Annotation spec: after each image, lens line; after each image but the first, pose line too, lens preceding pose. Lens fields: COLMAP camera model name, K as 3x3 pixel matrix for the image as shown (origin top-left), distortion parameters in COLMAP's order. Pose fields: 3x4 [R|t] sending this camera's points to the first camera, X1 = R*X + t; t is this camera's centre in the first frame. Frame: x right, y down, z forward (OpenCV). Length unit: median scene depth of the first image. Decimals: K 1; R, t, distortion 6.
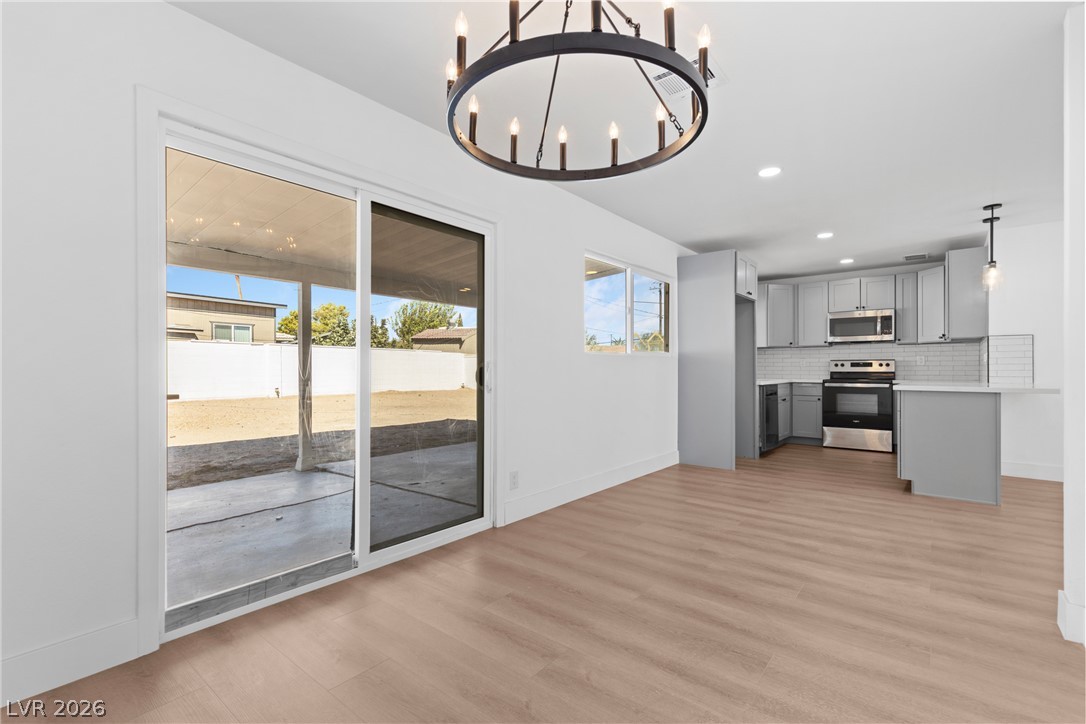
lens RADIAL K [[486.2, 0, 547.3], [0, 486.2, 369.1], [0, 0, 1]] dist [0.006549, -0.000846]
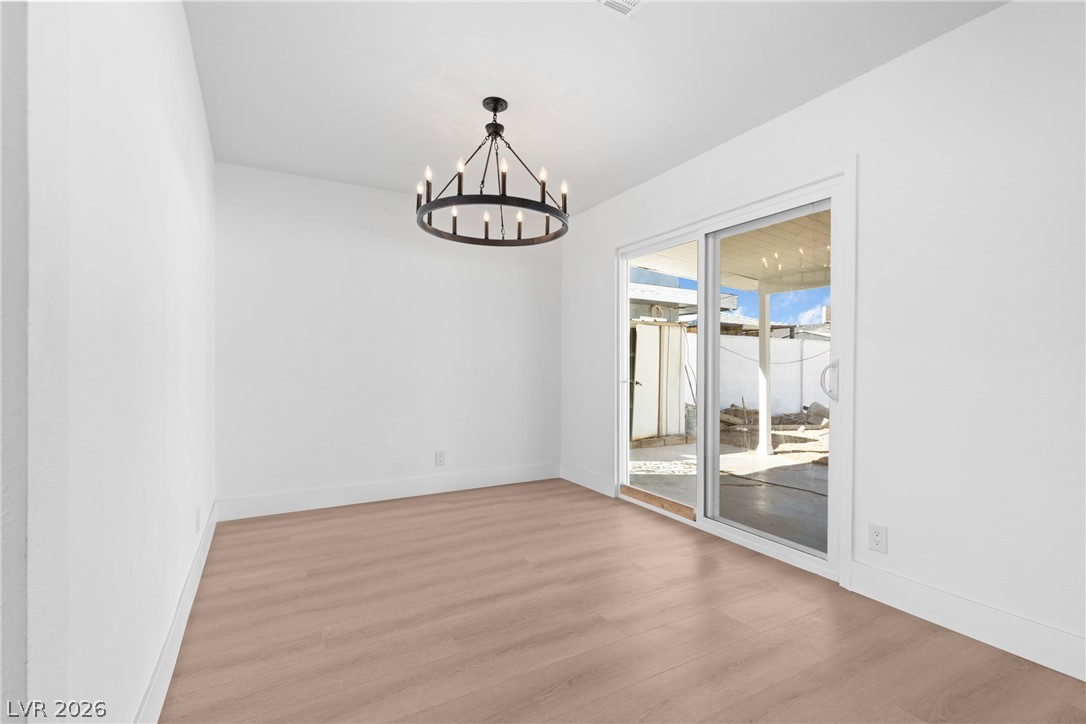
lens RADIAL K [[486.2, 0, 547.3], [0, 486.2, 369.1], [0, 0, 1]] dist [0.006549, -0.000846]
pose [[-0.365916, 0.002772, -0.930644, 0.379937], [-0.007520, 0.999954, 0.005935, -0.001583], [0.930617, 0.009170, -0.365878, 0.435388]]
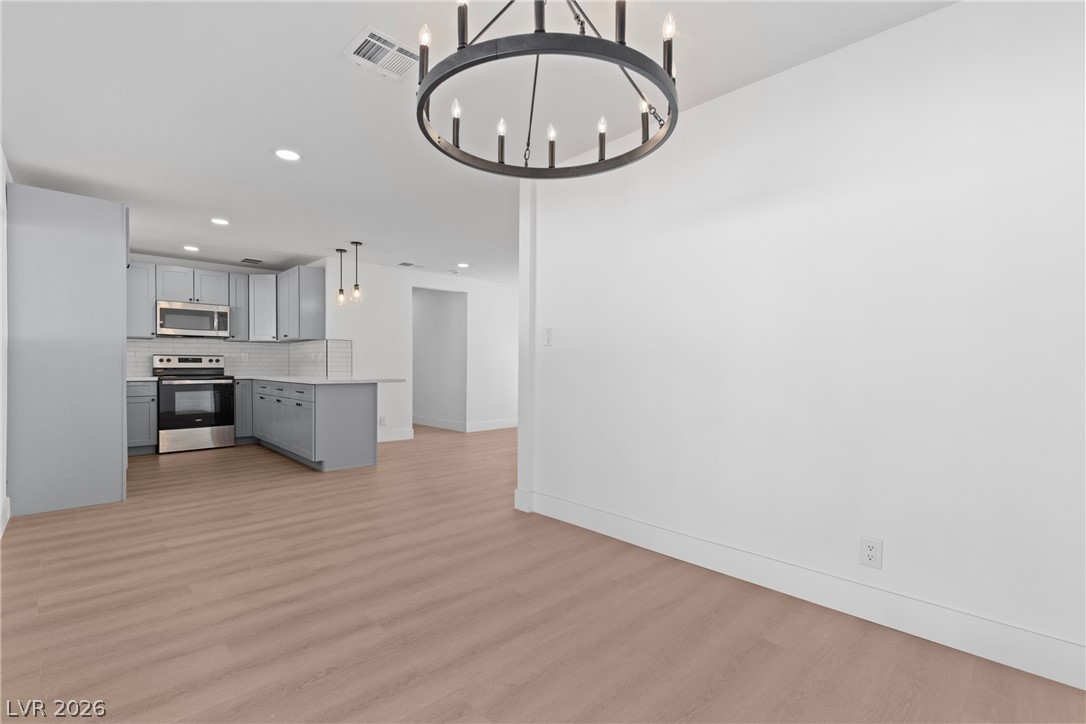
lens RADIAL K [[486.2, 0, 547.3], [0, 486.2, 369.1], [0, 0, 1]] dist [0.006549, -0.000846]
pose [[0.118047, -0.006717, 0.992985, -0.227687], [-0.003956, 0.999966, 0.007234, -0.001489], [-0.993000, -0.004783, 0.118017, 0.213216]]
